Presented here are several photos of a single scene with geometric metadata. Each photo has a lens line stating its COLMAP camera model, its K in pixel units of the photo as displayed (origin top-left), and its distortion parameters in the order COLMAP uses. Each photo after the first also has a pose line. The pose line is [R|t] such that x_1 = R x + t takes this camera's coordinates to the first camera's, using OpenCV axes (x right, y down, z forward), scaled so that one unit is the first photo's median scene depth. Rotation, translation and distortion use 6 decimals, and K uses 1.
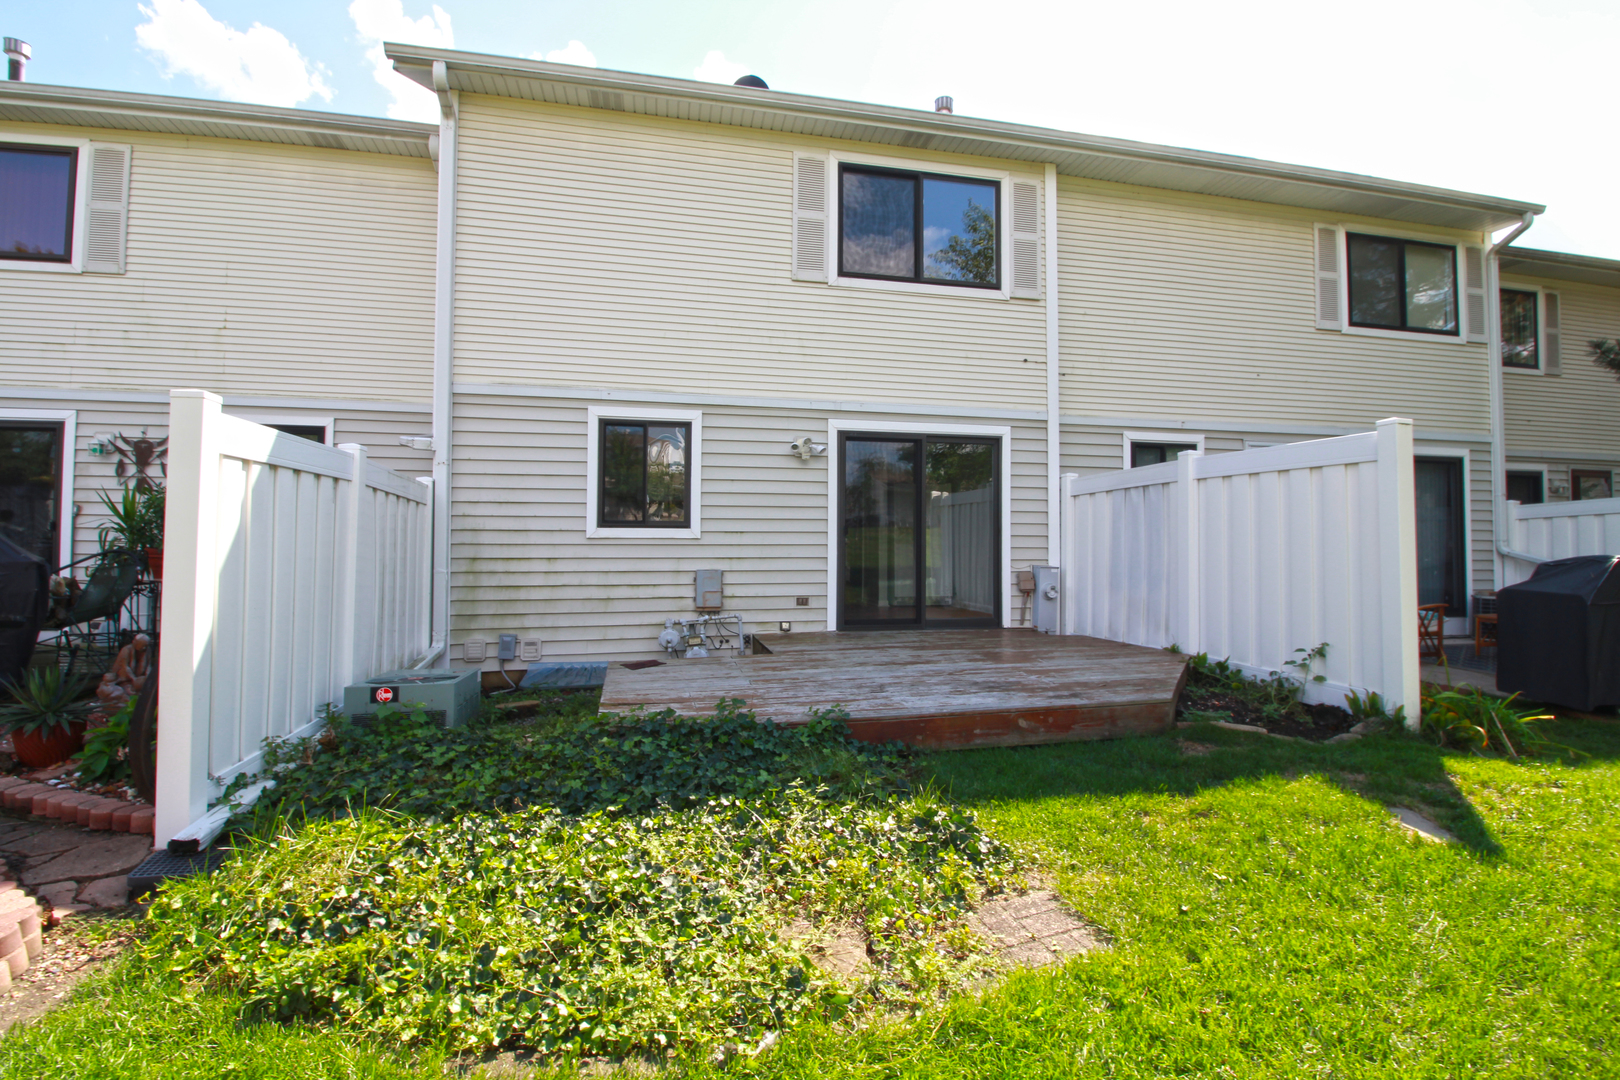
lens RADIAL K [[749.4, 0, 811.5], [0, 749.4, 533.7], [0, 0, 1]] dist [-0.005048, -0.009686]
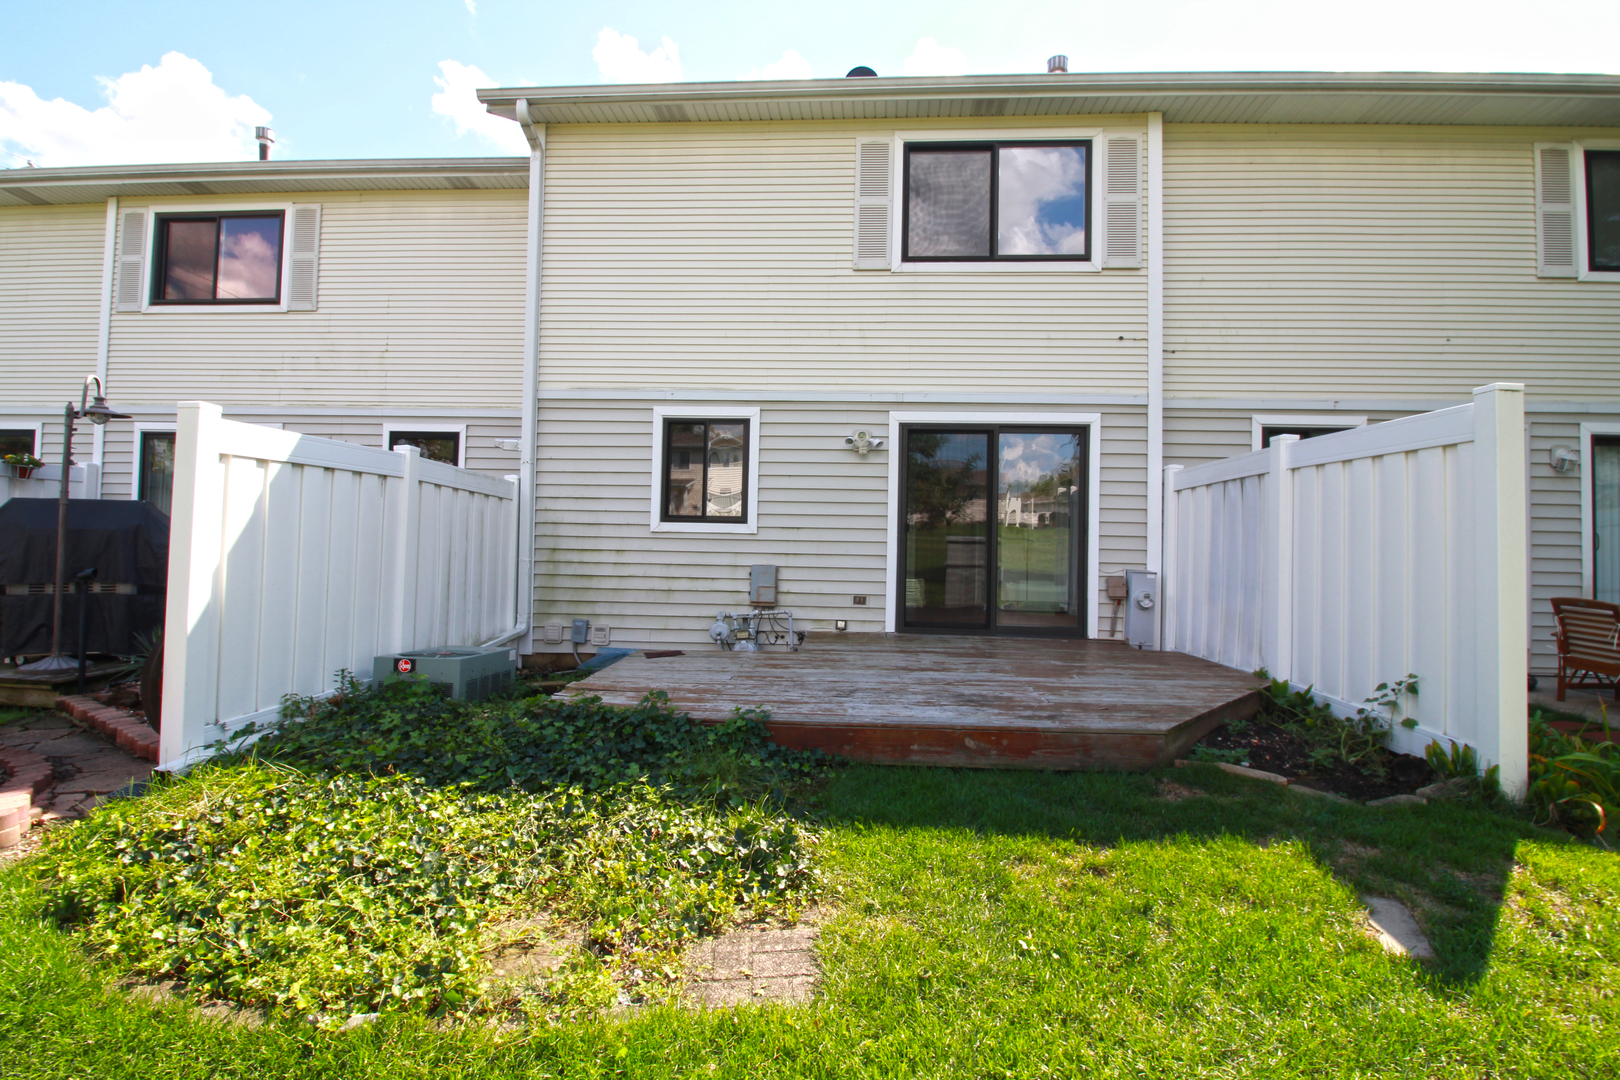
lens RADIAL K [[749.4, 0, 807.8], [0, 749.4, 531.1], [0, 0, 1]] dist [-0.005048, -0.009686]
pose [[0.958737, 0.012533, -0.284017, 0.210863], [-0.012934, 0.999916, 0.000462, 0.001579], [0.283999, 0.003231, 0.958819, 0.053369]]
